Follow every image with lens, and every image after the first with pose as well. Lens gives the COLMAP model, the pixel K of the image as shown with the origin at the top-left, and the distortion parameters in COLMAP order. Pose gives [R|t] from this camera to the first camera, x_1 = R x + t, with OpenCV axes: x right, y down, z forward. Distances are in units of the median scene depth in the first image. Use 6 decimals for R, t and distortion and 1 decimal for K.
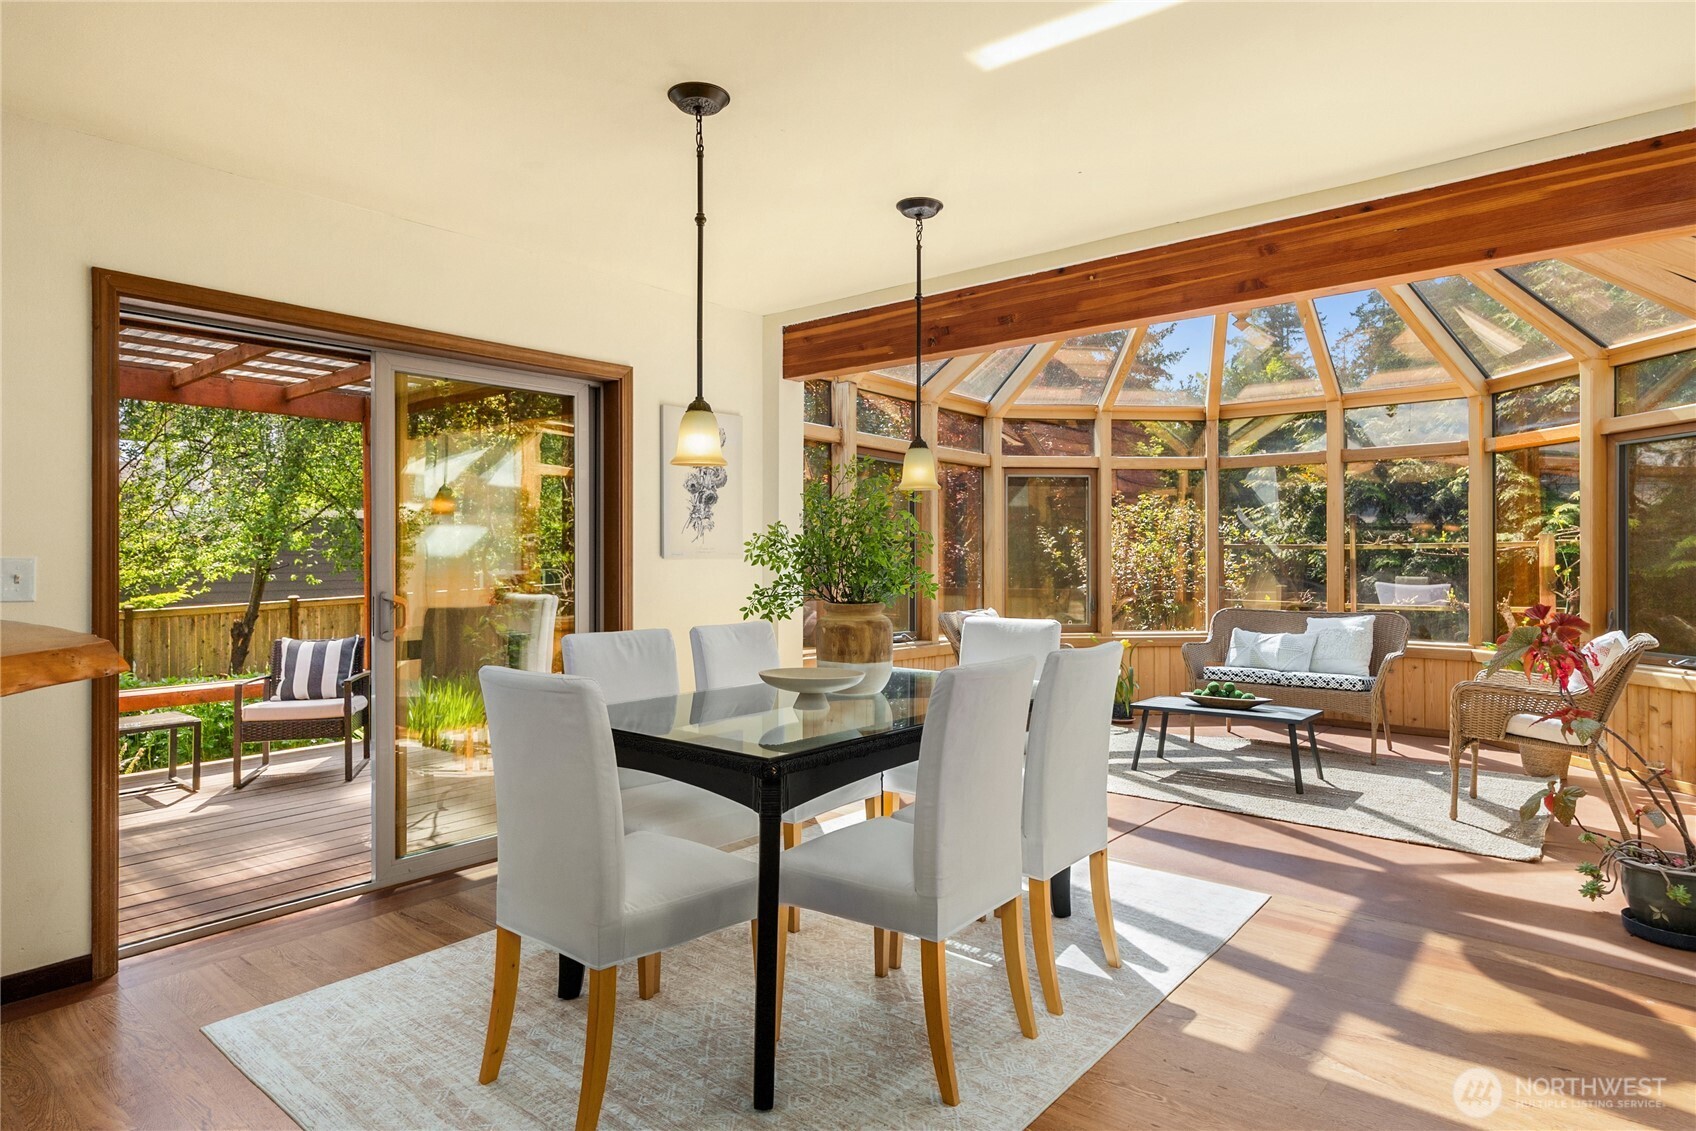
lens RADIAL K [[947.8, 0, 844.8], [0, 947.8, 553.8], [0, 0, 1]] dist [-0.002284, -0.000271]
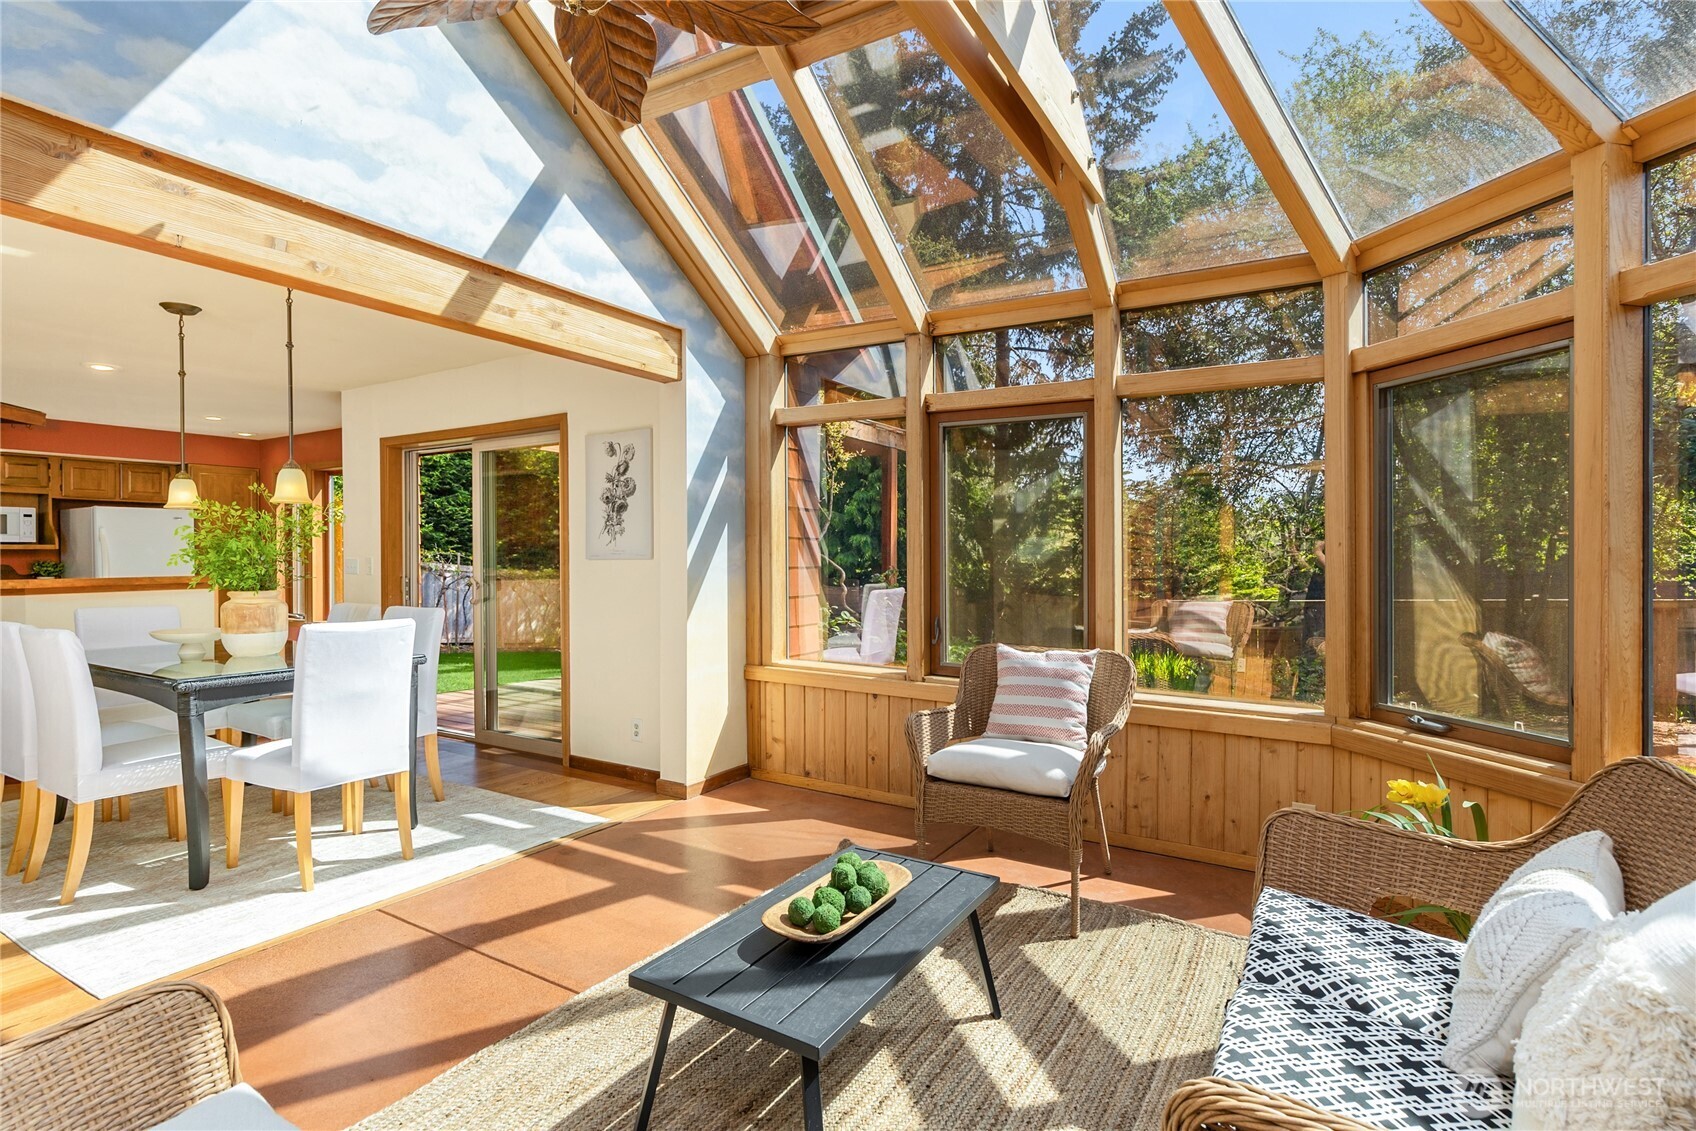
lens RADIAL K [[831.0, 0, 843.7], [0, 831.0, 569.6], [0, 0, 1]] dist [-0.003559, -0.000395]
pose [[0.148205, 0.008491, -0.988920, 0.903925], [-0.004494, 0.999959, 0.007912, 0.008230], [0.988946, 0.003271, 0.148237, 1.130504]]
